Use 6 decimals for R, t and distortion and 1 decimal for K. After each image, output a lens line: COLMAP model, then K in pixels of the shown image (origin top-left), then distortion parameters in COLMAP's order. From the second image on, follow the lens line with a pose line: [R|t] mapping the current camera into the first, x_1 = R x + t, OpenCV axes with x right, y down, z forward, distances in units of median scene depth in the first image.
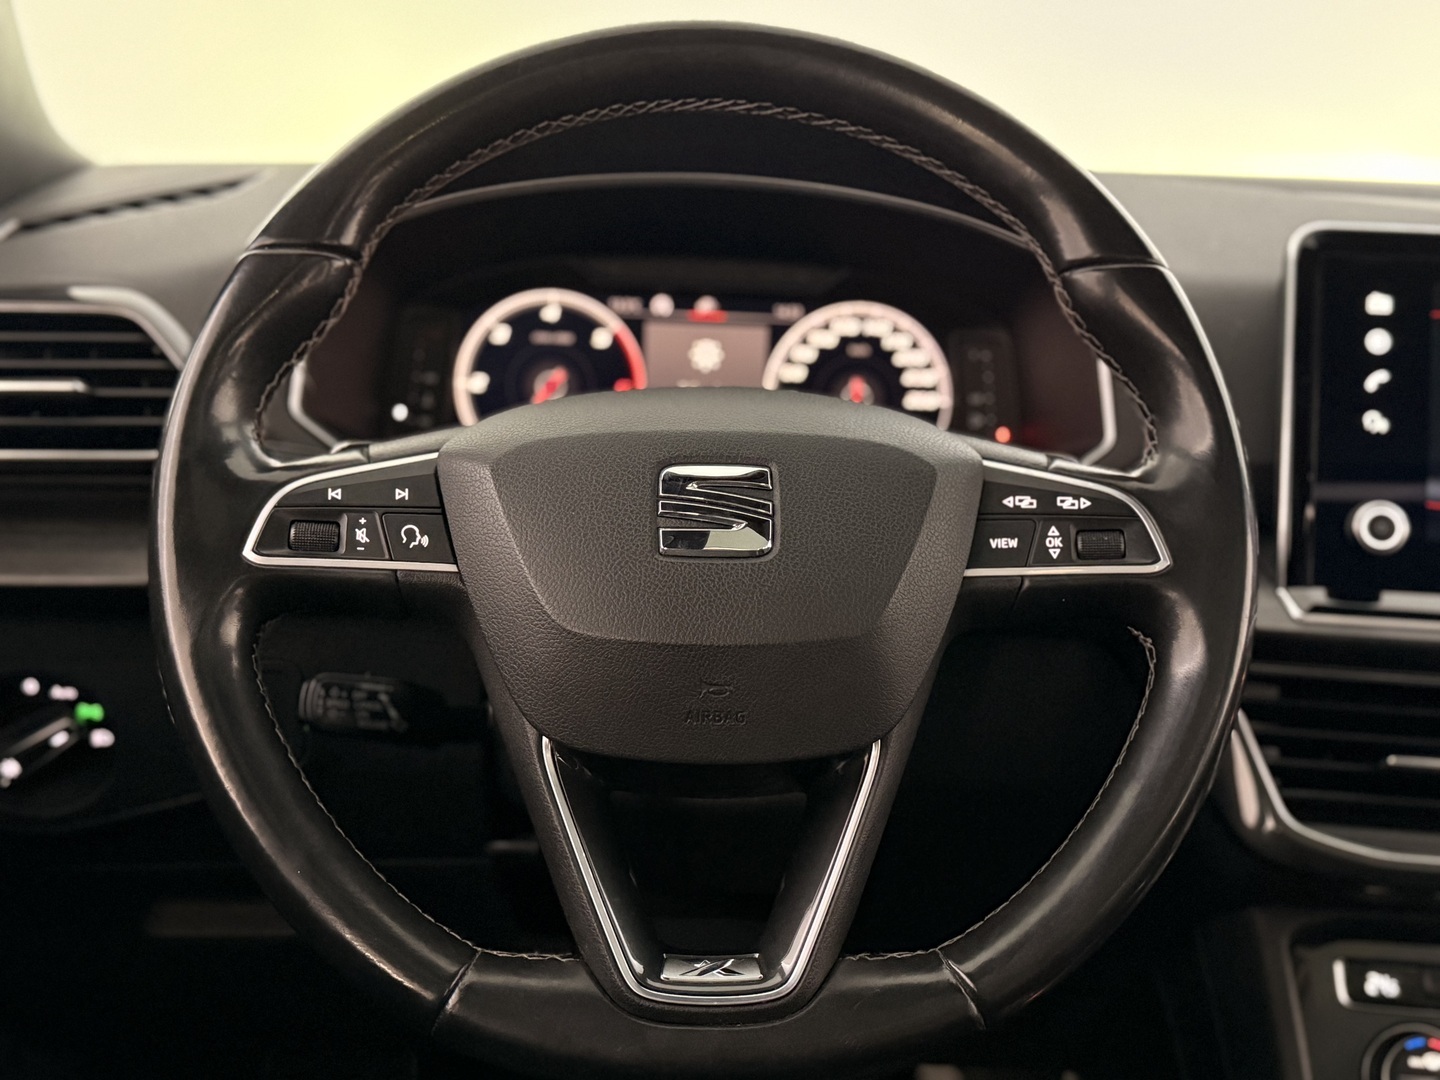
lens RADIAL K [[1708.9, 0, 720.0], [0, 1708.9, 540.0], [0, 0, 1]] dist [0.160920, 0.009695]
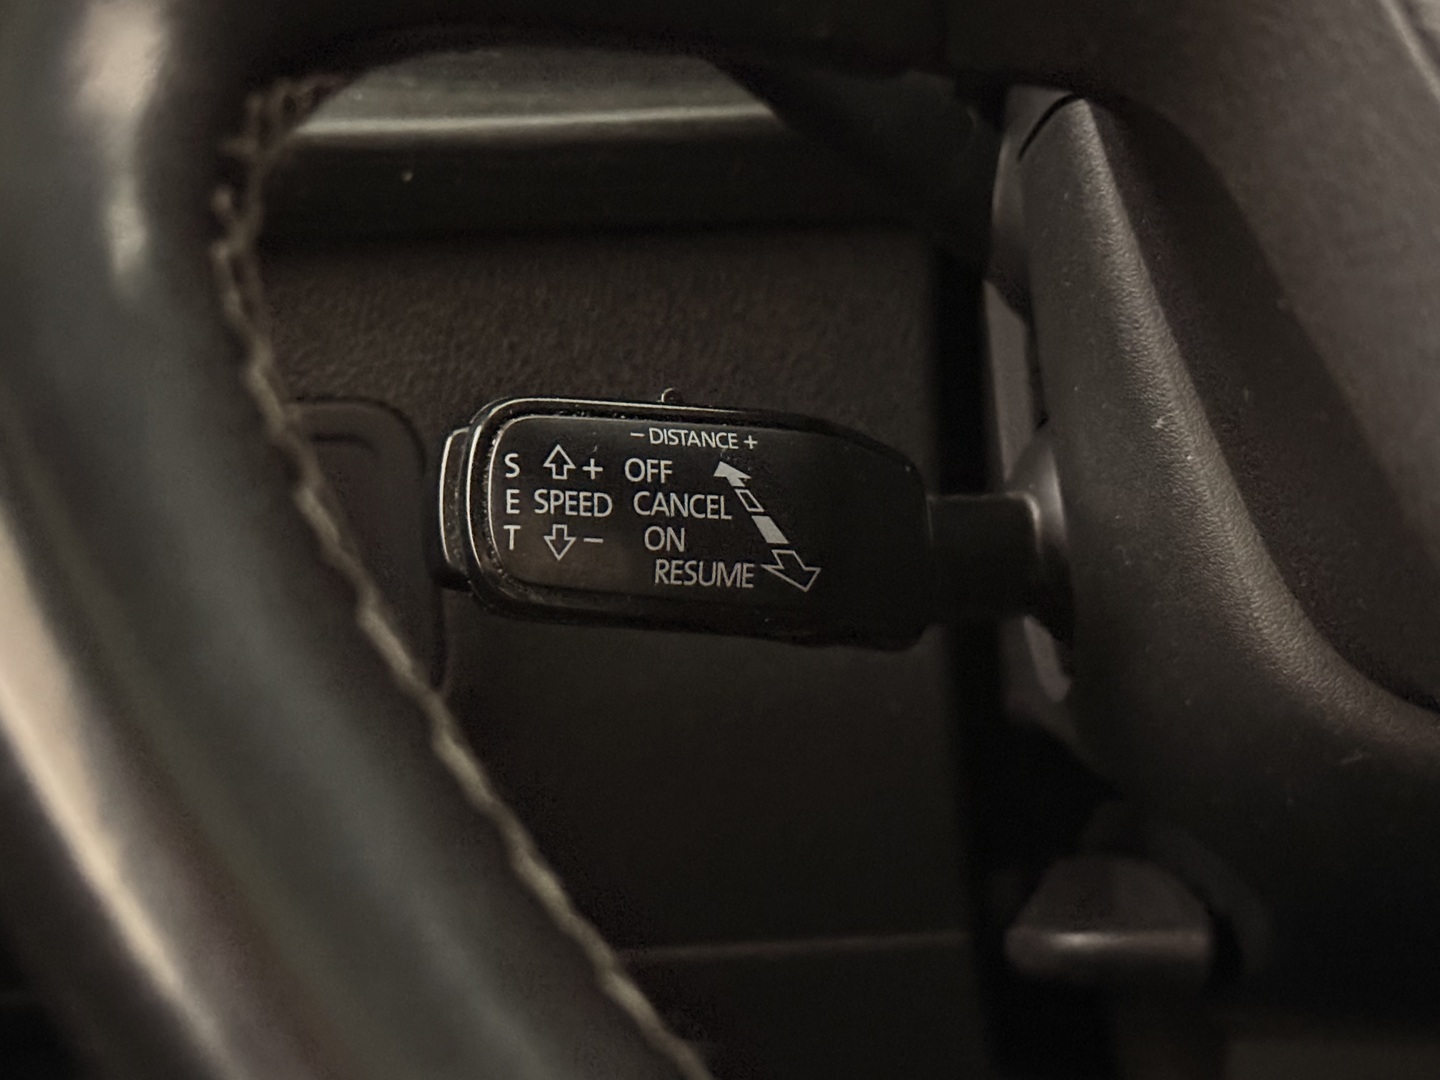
lens RADIAL K [[2286.4, 0, 720.0], [0, 2286.4, 540.0], [0, 0, 1]] dist [0.034869, -0.003654]
pose [[0.994313, -0.058812, -0.088790, -0.167392], [0.066939, 0.993551, 0.091514, 0.069243], [0.082836, -0.096938, 0.991837, 0.647330]]
